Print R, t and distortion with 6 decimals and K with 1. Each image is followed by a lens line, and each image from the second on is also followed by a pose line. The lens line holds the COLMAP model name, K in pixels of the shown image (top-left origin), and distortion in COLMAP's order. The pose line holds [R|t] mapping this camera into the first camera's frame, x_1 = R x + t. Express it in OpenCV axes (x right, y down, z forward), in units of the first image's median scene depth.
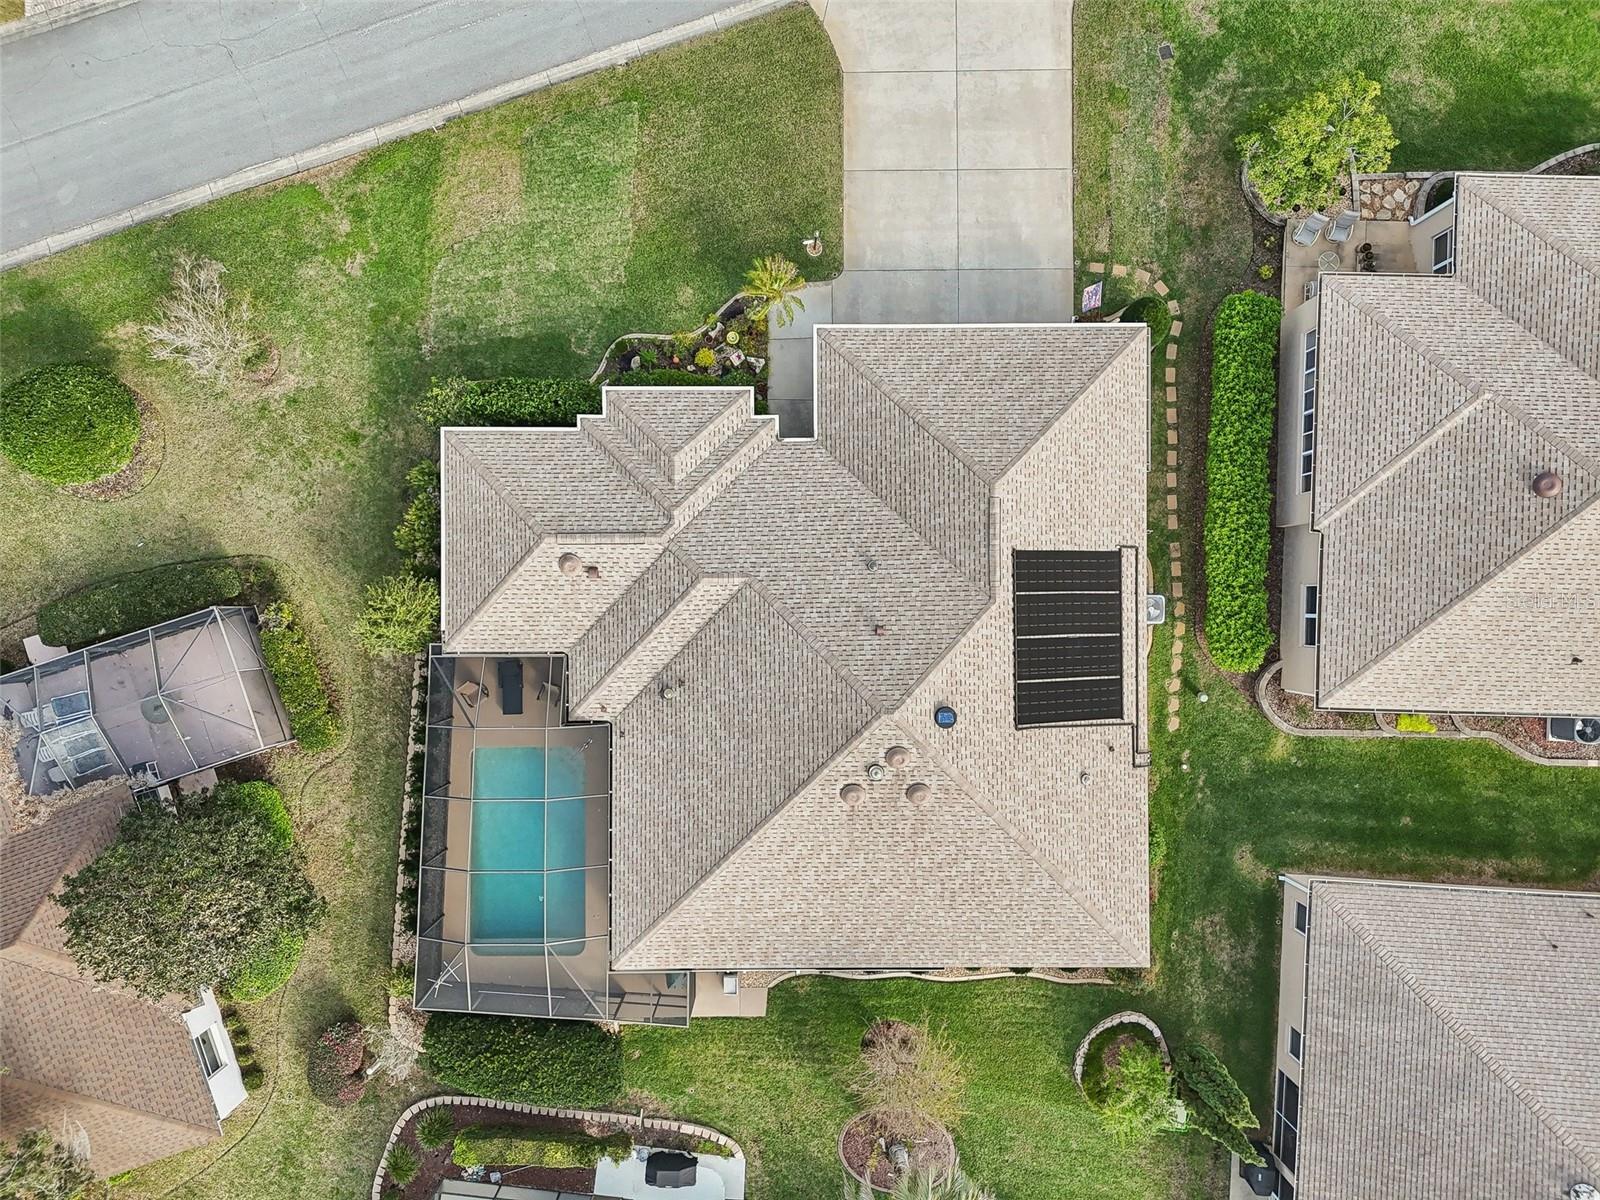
lens RADIAL K [[1177.8, 0, 798.6], [0, 1177.8, 601.3], [0, 0, 1]] dist [0.085898, -0.093448]
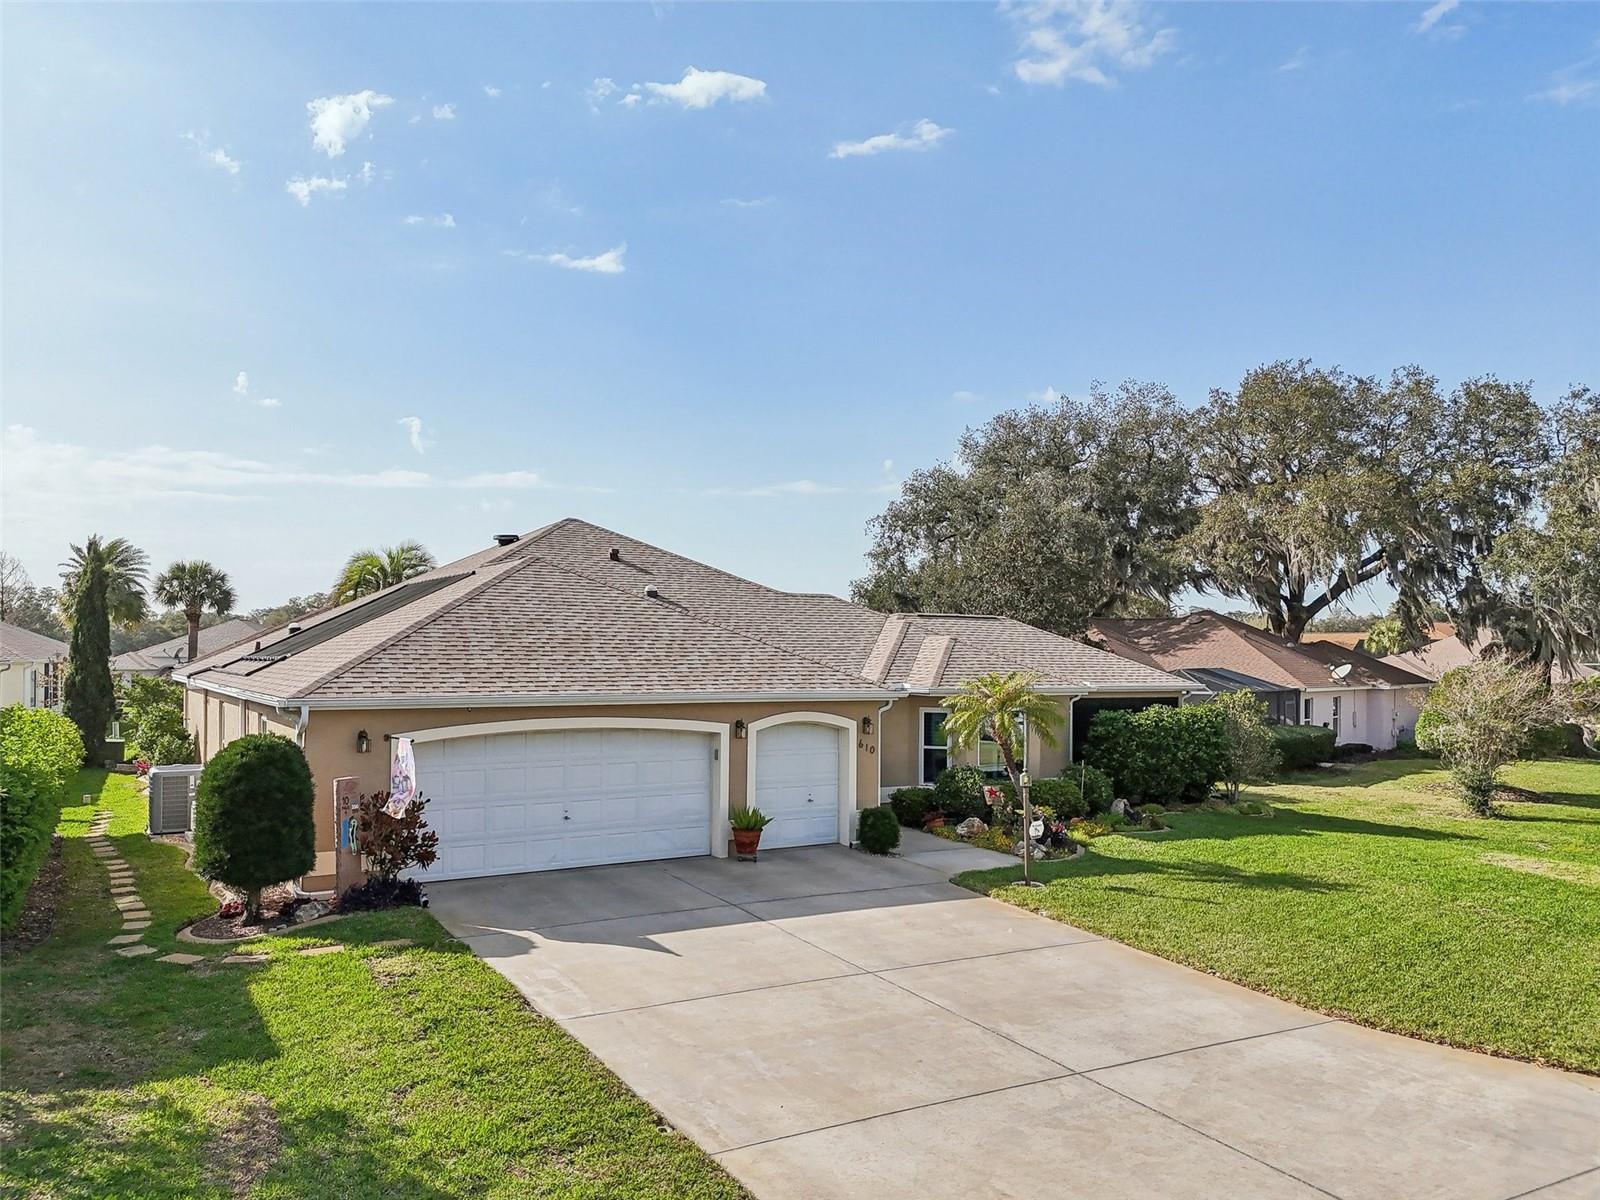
lens RADIAL K [[1191.4, 0, 801.8], [0, 1191.4, 605.4], [0, 0, 1]] dist [0.082764, -0.093742]
pose [[-0.851954, -0.036374, -0.522352, 0.366925], [-0.523594, 0.049873, 0.850507, -0.710664], [-0.004885, 0.998093, -0.061535, 0.989202]]
